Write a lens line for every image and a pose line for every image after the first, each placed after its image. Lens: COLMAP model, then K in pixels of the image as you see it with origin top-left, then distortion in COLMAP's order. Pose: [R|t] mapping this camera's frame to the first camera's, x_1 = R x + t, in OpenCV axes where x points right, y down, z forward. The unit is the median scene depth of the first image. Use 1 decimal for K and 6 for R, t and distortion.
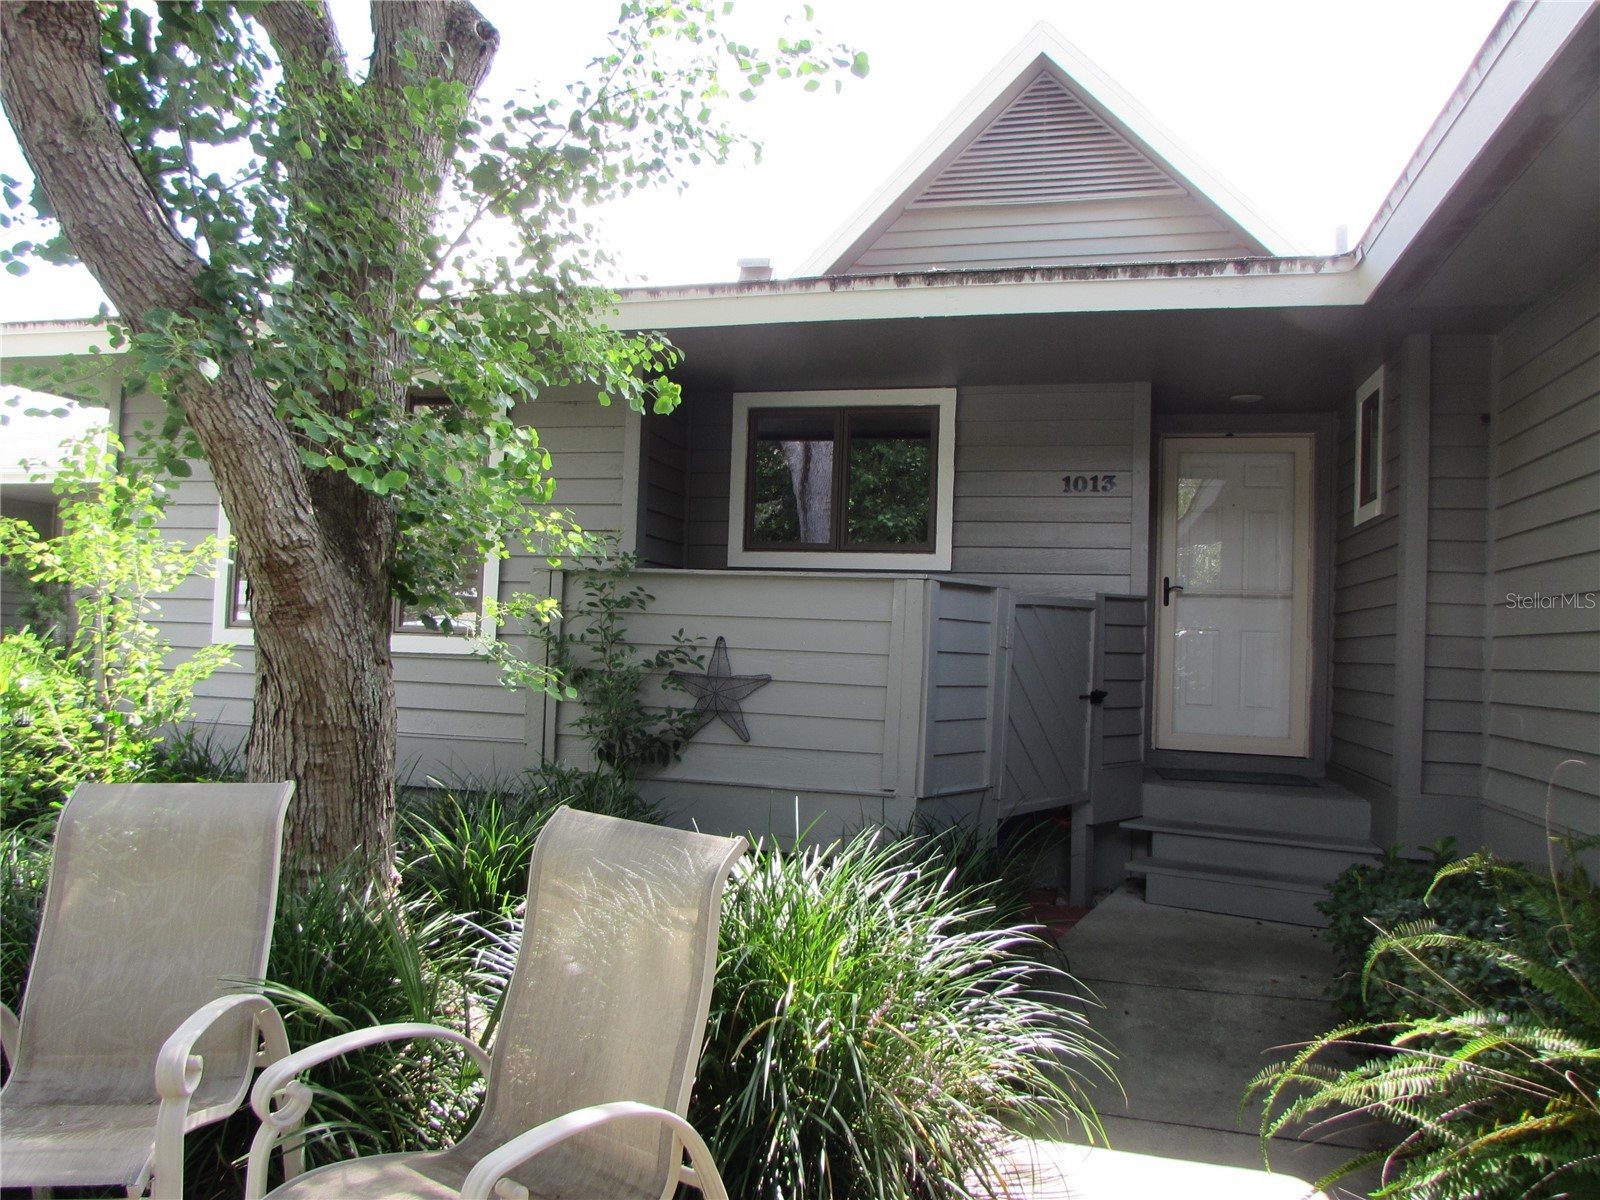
lens RADIAL K [[1125.6, 0, 804.7], [0, 1125.6, 598.4], [0, 0, 1]] dist [-0.044102, 0.027006]
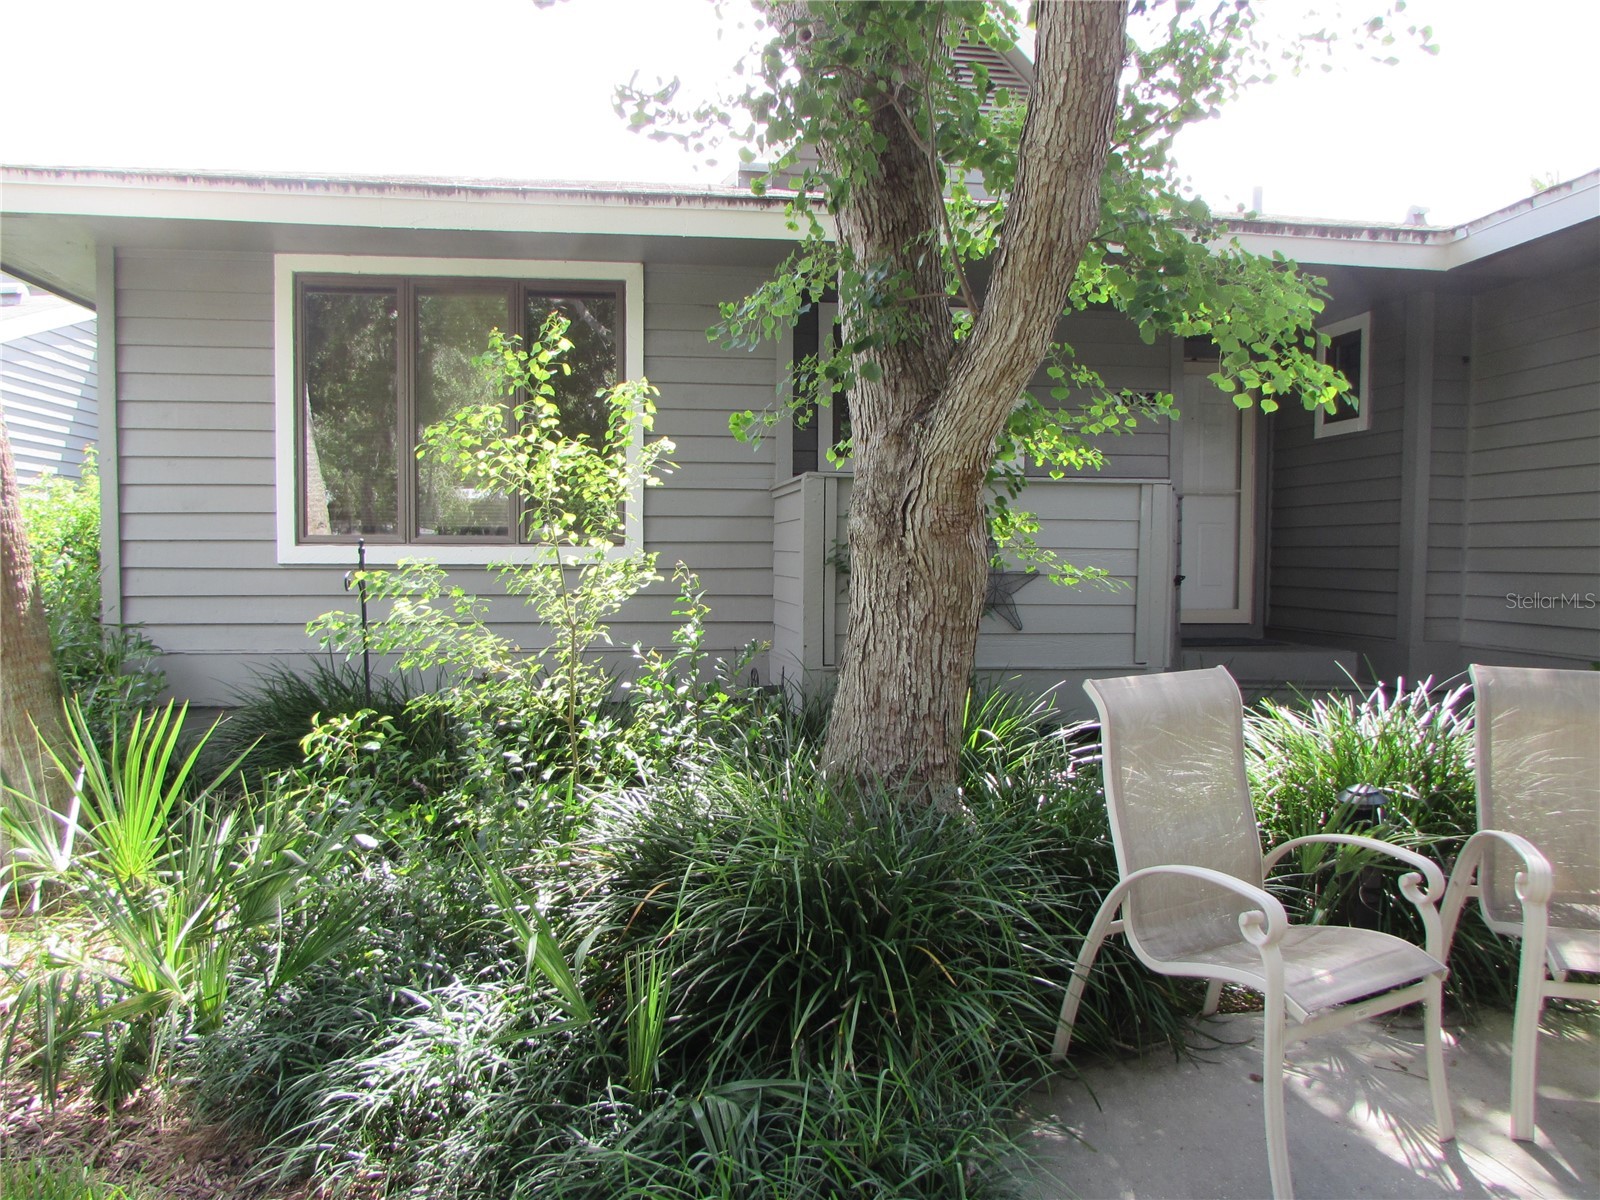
lens RADIAL K [[1125.6, 0, 804.7], [0, 1125.6, 598.4], [0, 0, 1]] dist [-0.044102, 0.027006]
pose [[0.926025, -0.046864, 0.374541, -0.620173], [0.013486, 0.995737, 0.091248, -0.008523], [-0.377221, -0.079447, 0.922709, 0.042615]]
